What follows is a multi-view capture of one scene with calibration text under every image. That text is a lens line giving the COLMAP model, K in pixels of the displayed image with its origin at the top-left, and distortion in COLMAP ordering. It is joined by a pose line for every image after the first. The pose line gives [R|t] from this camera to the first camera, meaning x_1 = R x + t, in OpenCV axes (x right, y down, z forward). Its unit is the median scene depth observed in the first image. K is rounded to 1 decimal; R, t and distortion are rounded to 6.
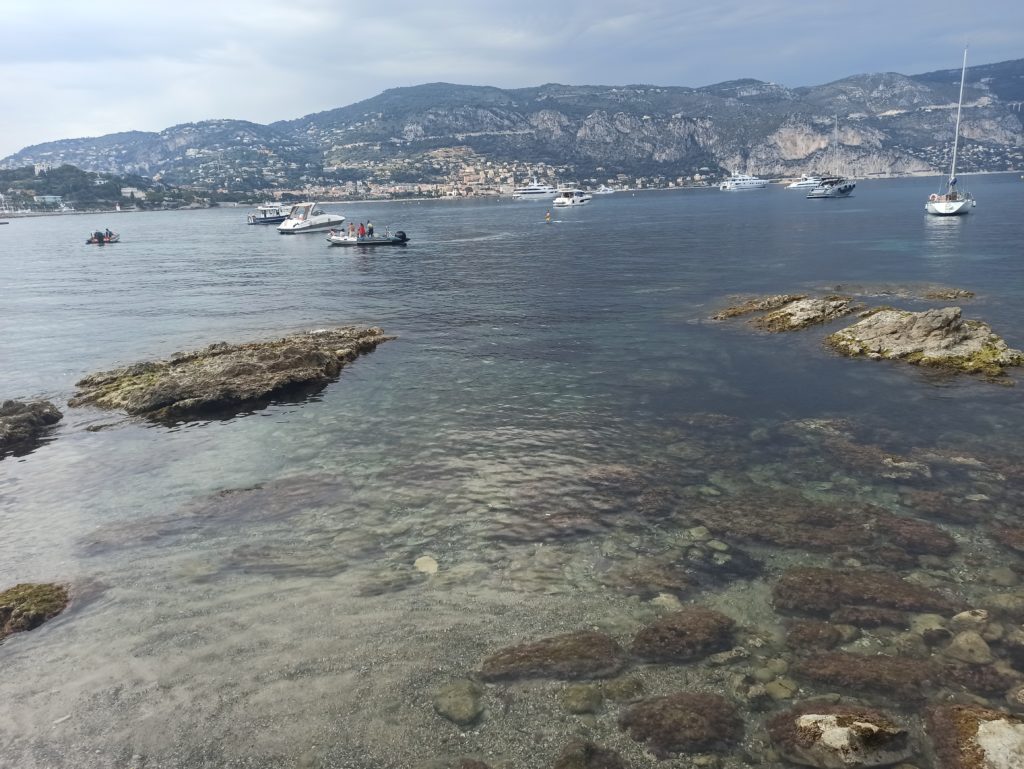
lens RADIAL K [[757.6, 0, 511.1], [0, 757.6, 384.2], [0, 0, 1]] dist [0.002299, 0.015647]
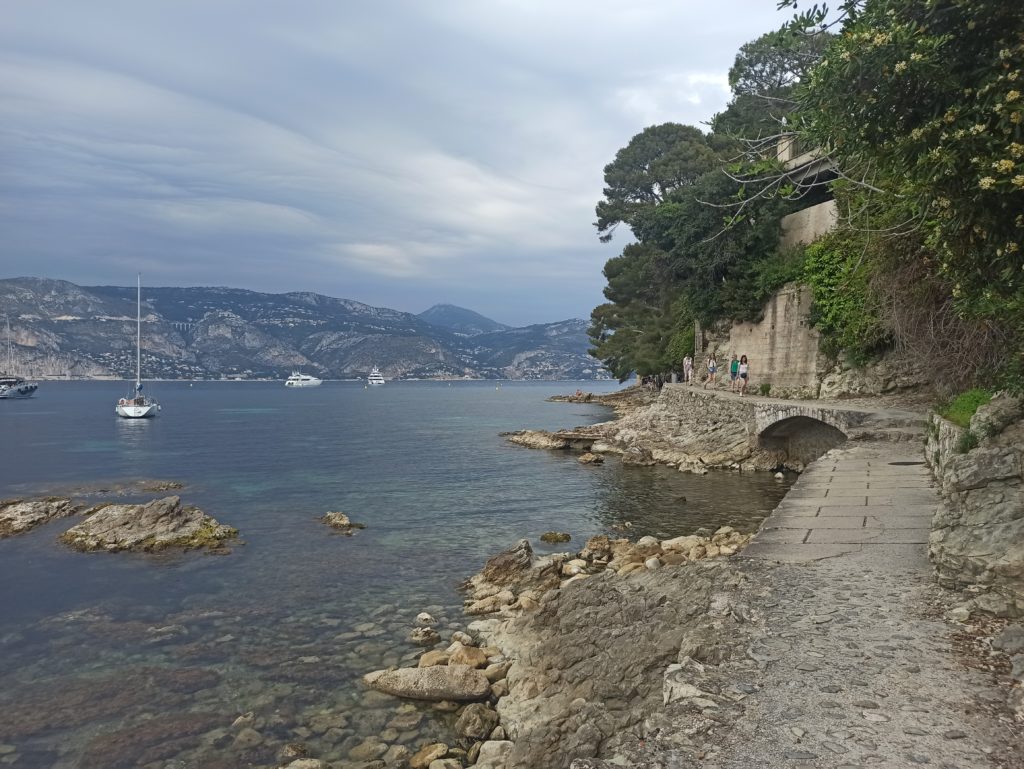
lens RADIAL K [[757.6, 0, 507.8], [0, 757.6, 389.2], [0, 0, 1]] dist [0.002299, 0.015647]
pose [[0.563254, 0.034098, 0.825580, -0.079526], [0.175607, 0.971383, -0.159928, 0.012961], [-0.807408, 0.235058, 0.541148, -0.071802]]
